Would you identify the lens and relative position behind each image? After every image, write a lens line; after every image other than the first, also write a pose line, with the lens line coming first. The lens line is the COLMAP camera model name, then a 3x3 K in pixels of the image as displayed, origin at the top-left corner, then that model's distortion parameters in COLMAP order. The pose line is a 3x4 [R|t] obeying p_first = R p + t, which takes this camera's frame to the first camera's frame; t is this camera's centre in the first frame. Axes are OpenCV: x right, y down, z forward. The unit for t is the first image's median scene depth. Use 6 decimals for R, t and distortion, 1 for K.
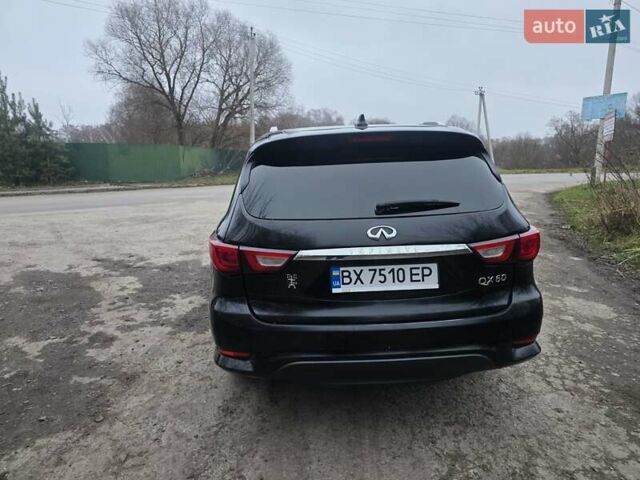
lens RADIAL K [[430.5, 0, 316.9], [0, 430.5, 236.0], [0, 0, 1]] dist [0.054175, -0.047593]
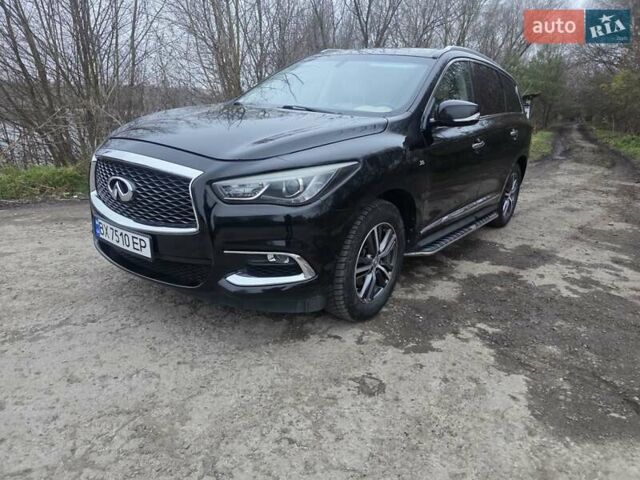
lens RADIAL K [[430.5, 0, 324.6], [0, 430.5, 245.9], [0, 0, 1]] dist [0.054175, -0.047593]
pose [[-0.781529, -0.211182, 0.587039, -0.852170], [0.080768, 0.898796, 0.430861, -0.495055], [-0.618619, 0.384145, -0.685379, 3.431534]]
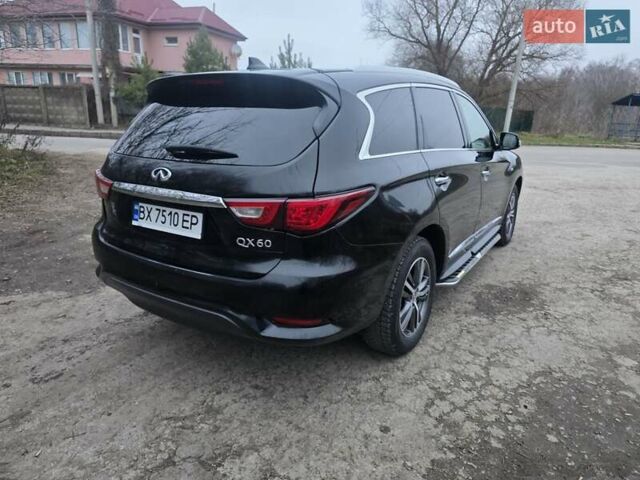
lens RADIAL K [[430.5, 0, 321.3], [0, 430.5, 238.2], [0, 0, 1]] dist [0.054175, -0.047593]
pose [[0.817610, 0.195971, -0.541396, 0.916760], [-0.143484, 0.979978, 0.138039, -0.048755], [0.557608, -0.035180, 0.829359, 0.306180]]
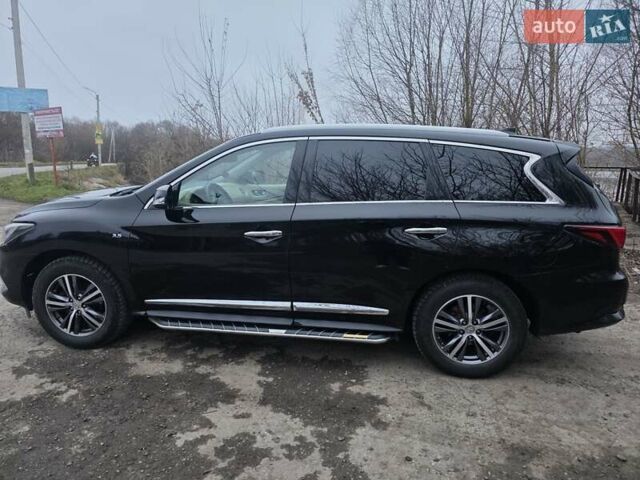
lens RADIAL K [[430.5, 0, 323.3], [0, 430.5, 235.5], [0, 0, 1]] dist [0.054175, -0.047593]
pose [[0.168702, -0.172146, 0.970518, -1.534356], [0.160162, 0.976333, 0.145336, -0.271643], [-0.972568, 0.130921, 0.192281, 1.510071]]
